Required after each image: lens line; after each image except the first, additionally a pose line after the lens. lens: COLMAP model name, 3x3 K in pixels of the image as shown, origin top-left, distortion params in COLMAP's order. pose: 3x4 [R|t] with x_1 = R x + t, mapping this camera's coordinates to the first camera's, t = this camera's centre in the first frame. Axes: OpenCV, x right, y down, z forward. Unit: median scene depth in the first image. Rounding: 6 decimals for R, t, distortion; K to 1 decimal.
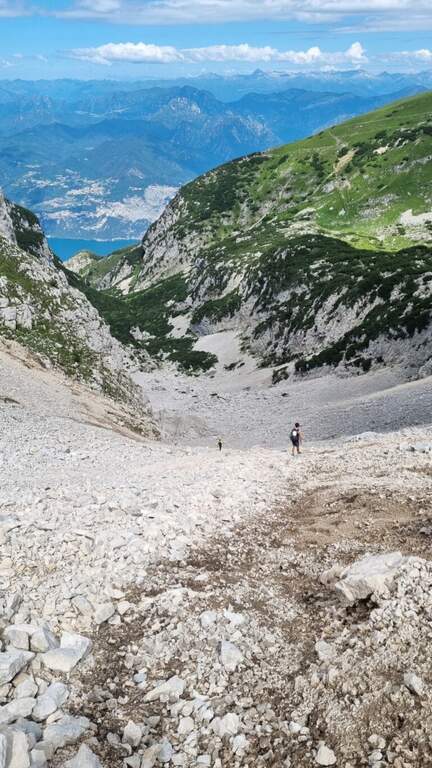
lens RADIAL K [[571.6, 0, 216.0], [0, 571.6, 384.0], [0, 0, 1]] dist [0.036064, 0.004563]
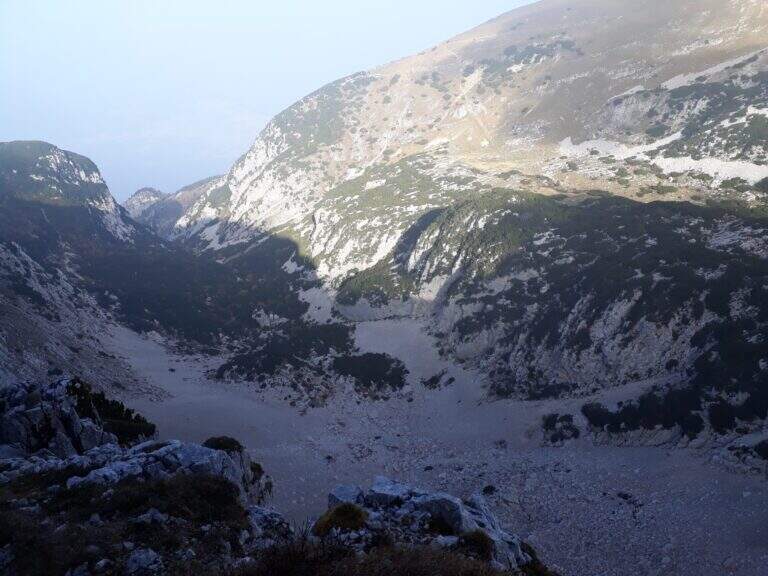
lens RADIAL K [[580.9, 0, 384.0], [0, 580.9, 288.0], [0, 0, 1]] dist [0.113213, -0.213347]
pose [[0.980163, -0.097496, 0.172557, -0.111848], [0.098996, 0.995088, -0.000091, -0.114817], [-0.171701, 0.017172, 0.984999, 0.201367]]
